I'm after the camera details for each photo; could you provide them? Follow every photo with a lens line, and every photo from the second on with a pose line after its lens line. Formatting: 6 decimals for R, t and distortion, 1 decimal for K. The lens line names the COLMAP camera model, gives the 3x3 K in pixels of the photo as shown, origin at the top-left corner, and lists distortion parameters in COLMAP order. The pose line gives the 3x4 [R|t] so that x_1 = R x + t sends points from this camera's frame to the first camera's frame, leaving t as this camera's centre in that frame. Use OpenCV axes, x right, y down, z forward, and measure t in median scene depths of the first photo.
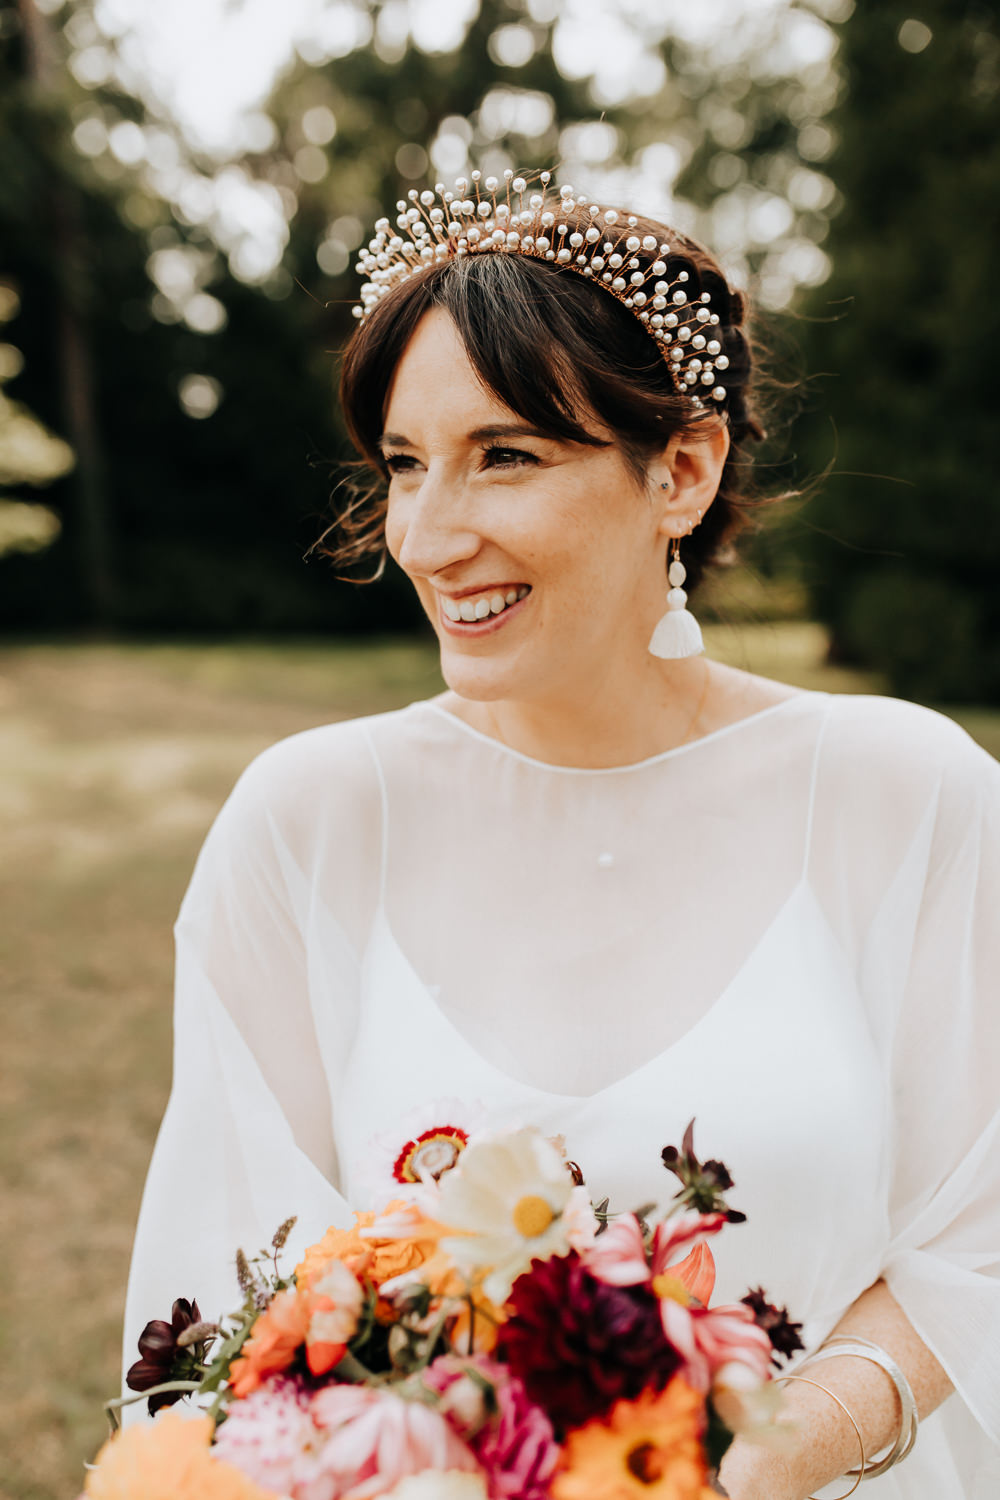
lens RADIAL K [[1480.9, 0, 514.2], [0, 1480.9, 744.0], [0, 0, 1]] dist [-0.014811, 0.000000]
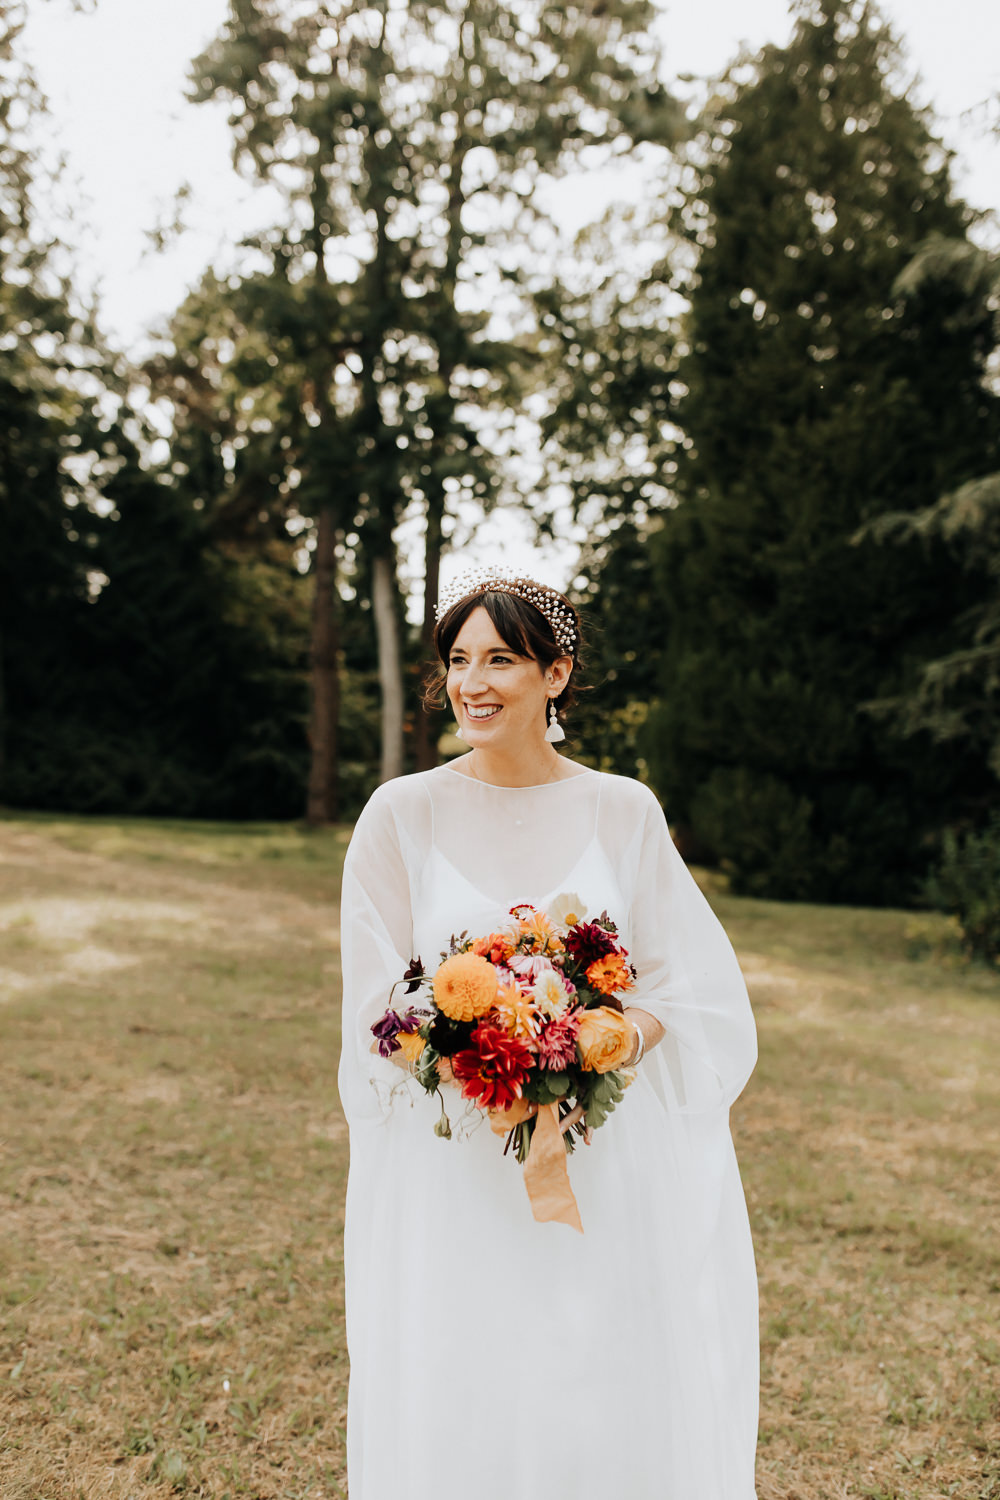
lens RADIAL K [[1480.9, 0, 495.2], [0, 1480.9, 752.1], [0, 0, 1]] dist [-0.014811, 0.000000]
pose [[0.995987, 0.044356, 0.077729, -0.202721], [-0.034057, 0.991041, -0.129145, 0.316417], [-0.082761, 0.125980, 0.988575, -1.611466]]
